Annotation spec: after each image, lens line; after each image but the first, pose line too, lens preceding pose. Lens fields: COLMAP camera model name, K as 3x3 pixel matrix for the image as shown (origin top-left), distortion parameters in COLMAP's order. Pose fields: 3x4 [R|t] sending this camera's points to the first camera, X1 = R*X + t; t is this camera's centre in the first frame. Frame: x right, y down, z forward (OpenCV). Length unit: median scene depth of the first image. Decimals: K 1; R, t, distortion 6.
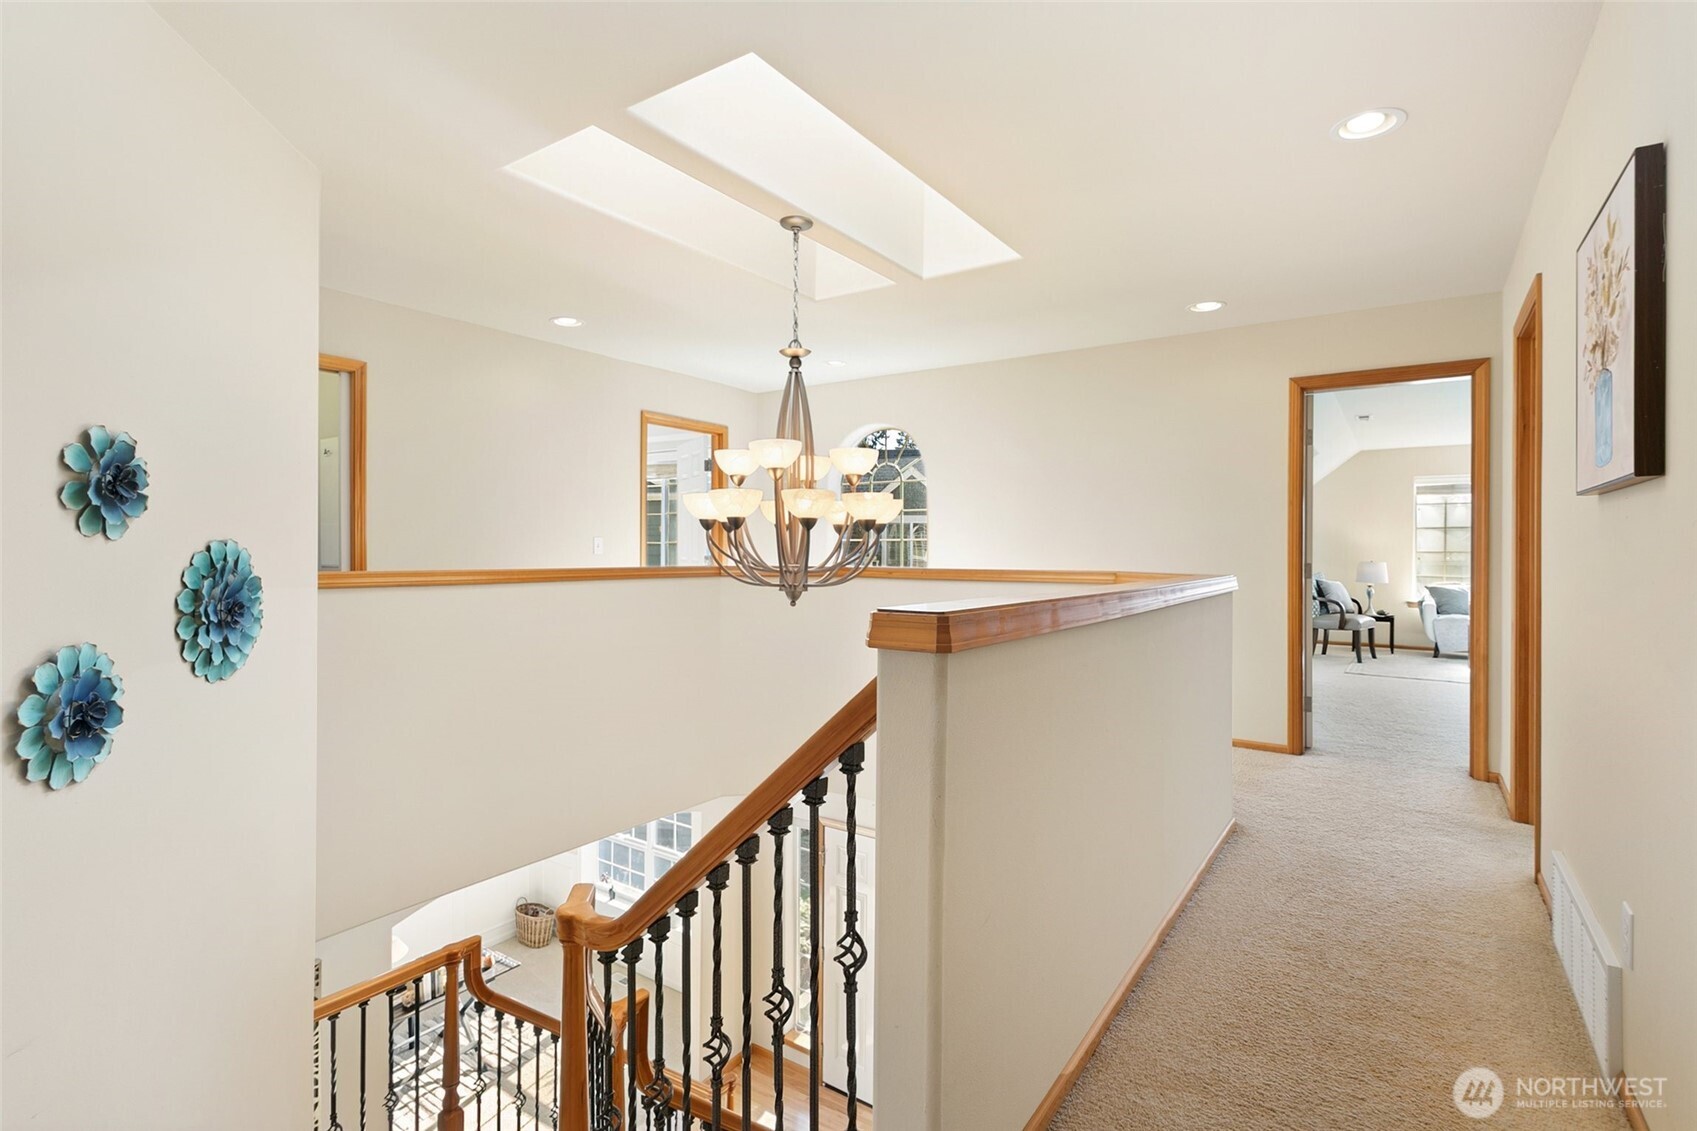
lens RADIAL K [[806.6, 0, 852.1], [0, 806.6, 559.1], [0, 0, 1]] dist [0.023187, -0.000301]
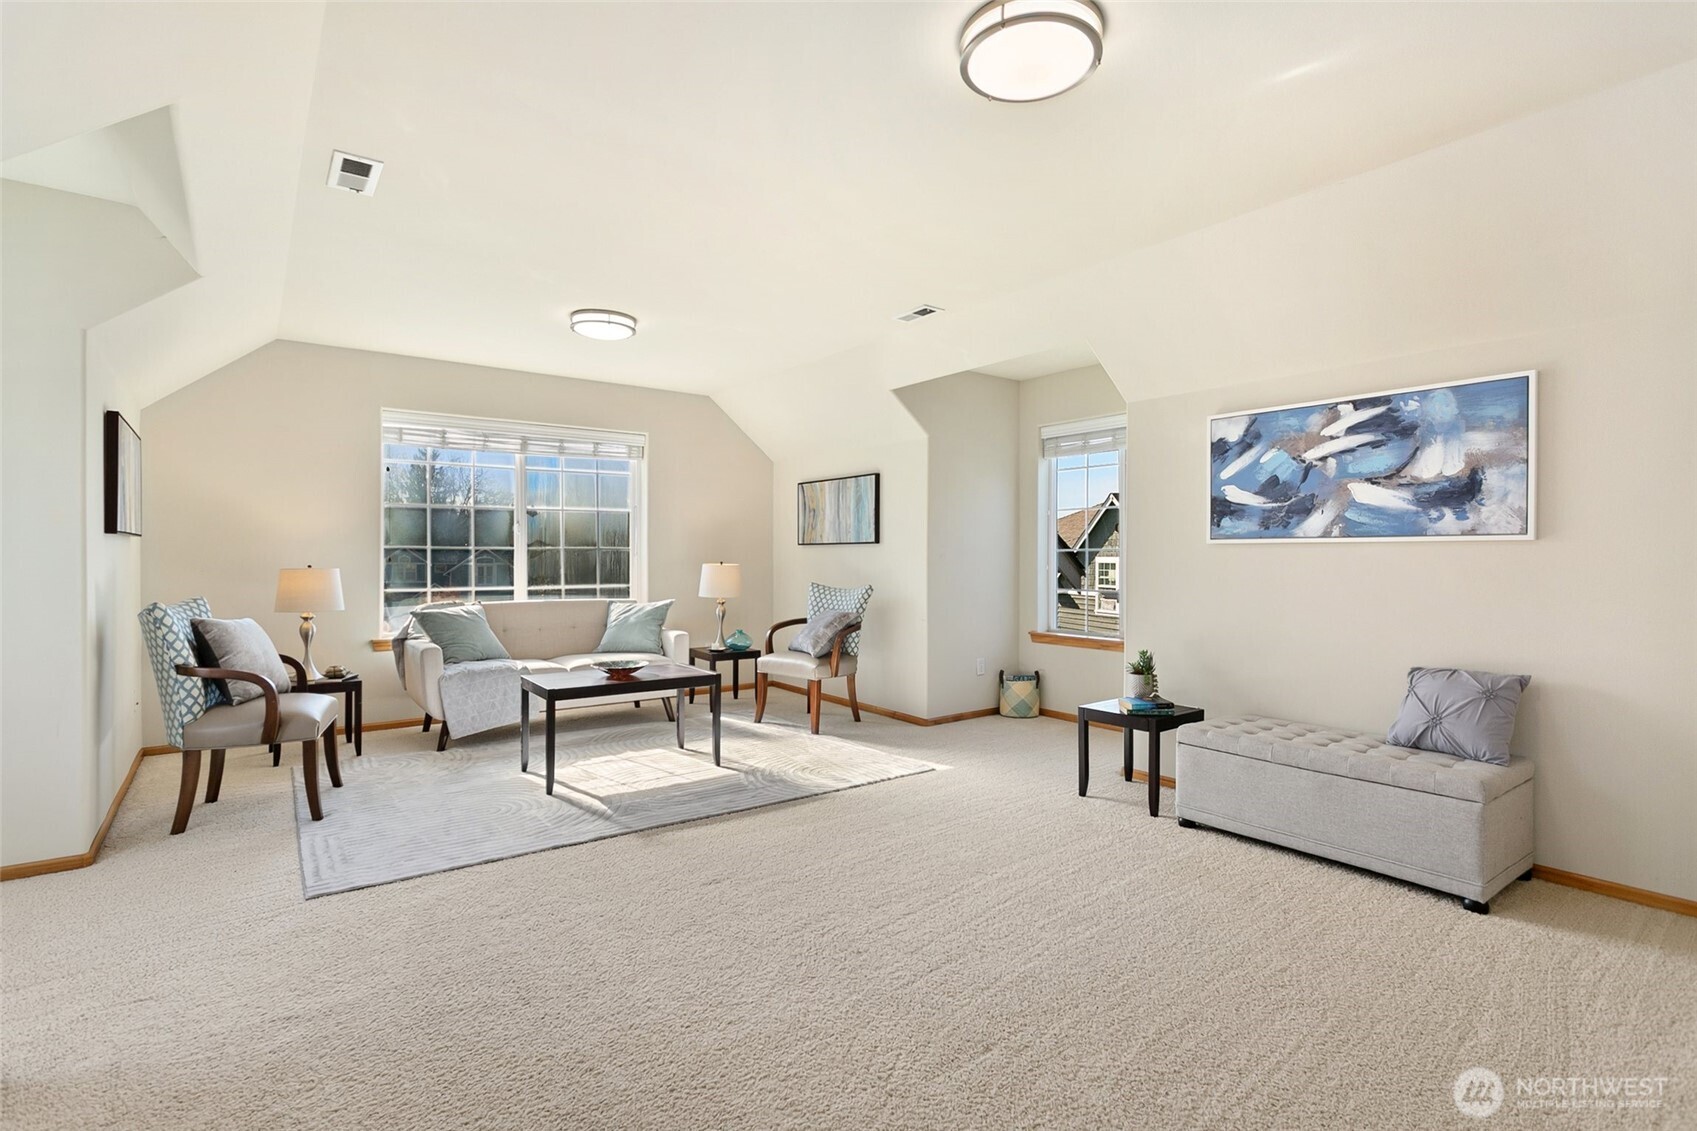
lens RADIAL K [[806.6, 0, 852.1], [0, 806.6, 559.1], [0, 0, 1]] dist [0.023187, -0.000301]
pose [[0.315564, -0.015014, 0.948785, 0.318969], [0.014721, 0.999832, 0.010925, -0.001008], [-0.948790, 0.010520, 0.315732, 0.606157]]
